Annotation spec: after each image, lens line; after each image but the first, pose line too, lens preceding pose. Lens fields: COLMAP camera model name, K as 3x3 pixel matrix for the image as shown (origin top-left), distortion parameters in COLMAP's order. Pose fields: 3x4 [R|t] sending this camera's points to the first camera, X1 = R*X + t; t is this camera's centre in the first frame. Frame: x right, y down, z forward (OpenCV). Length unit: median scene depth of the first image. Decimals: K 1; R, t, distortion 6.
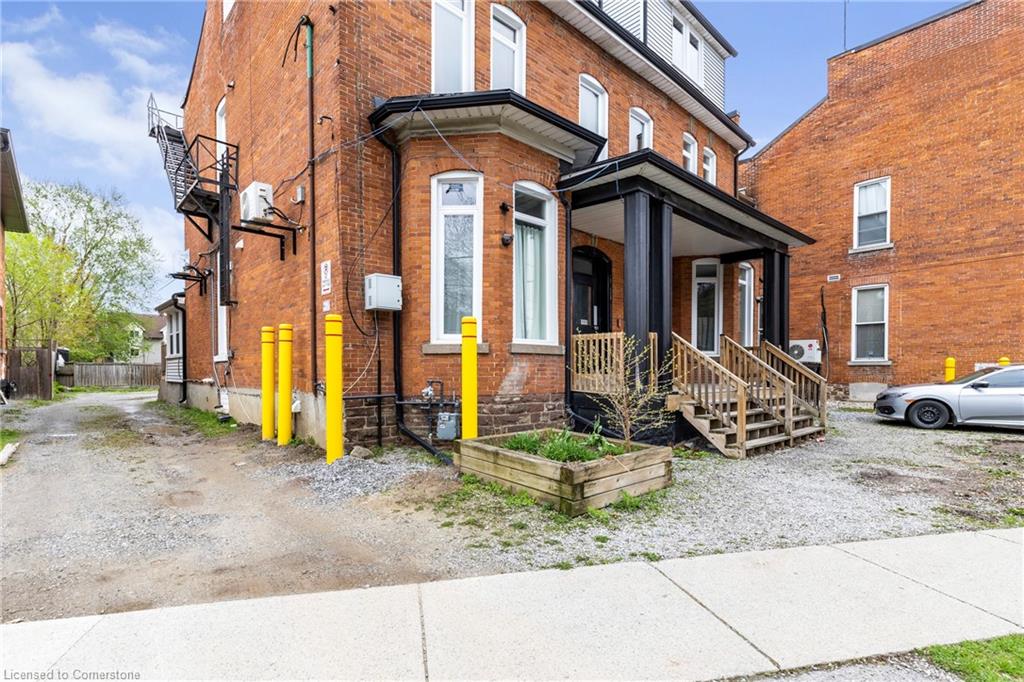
lens RADIAL K [[513.7, 0, 515.9], [0, 513.7, 343.2], [0, 0, 1]] dist [0.005021, 0.000185]
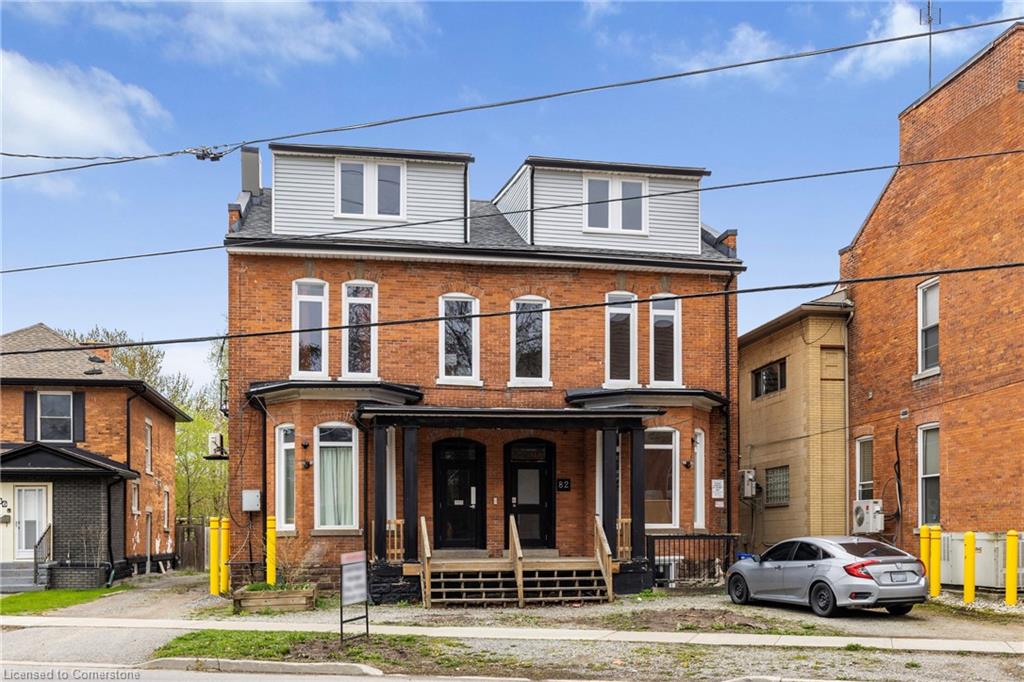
lens RADIAL K [[1140.0, 0, 493.6], [0, 1140.0, 343.3], [0, 0, 1]] dist [0.006854, -0.001400]
pose [[0.809881, -0.105970, -0.576943, 1.496005], [0.040737, 0.991333, -0.124898, -0.063494], [0.585178, 0.077649, 0.807178, -0.916268]]
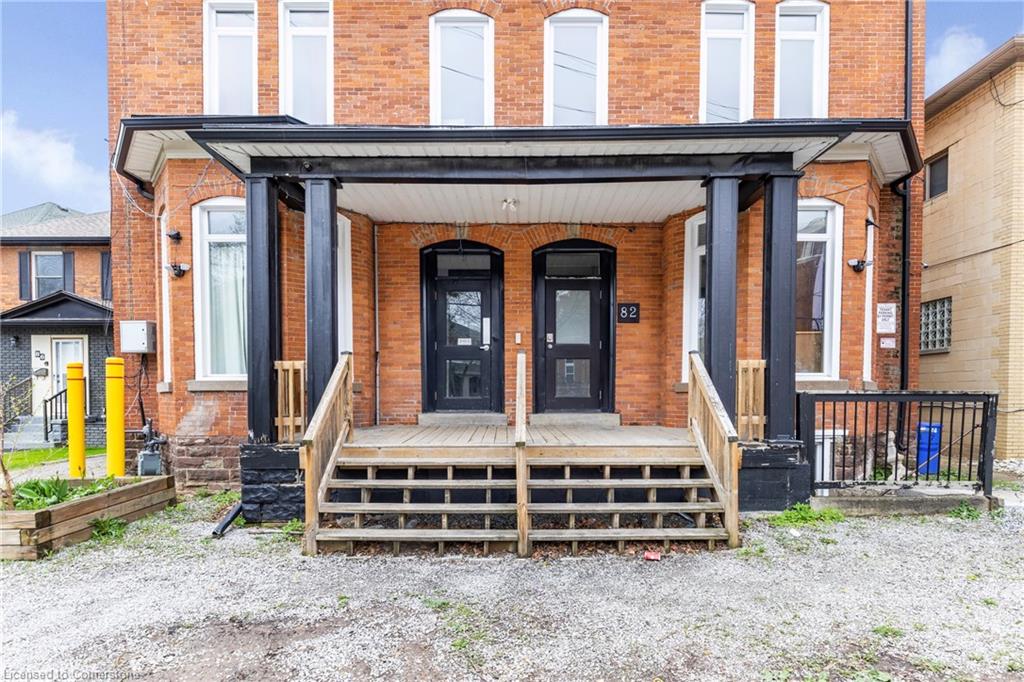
lens RADIAL K [[560.3, 0, 515.4], [0, 560.3, 375.0], [0, 0, 1]] dist [0.001320, -0.000567]
pose [[0.713578, -0.025136, -0.700125, 0.663402], [0.041864, 0.999100, 0.006798, 0.004481], [0.699324, -0.034161, 0.713988, 0.407329]]
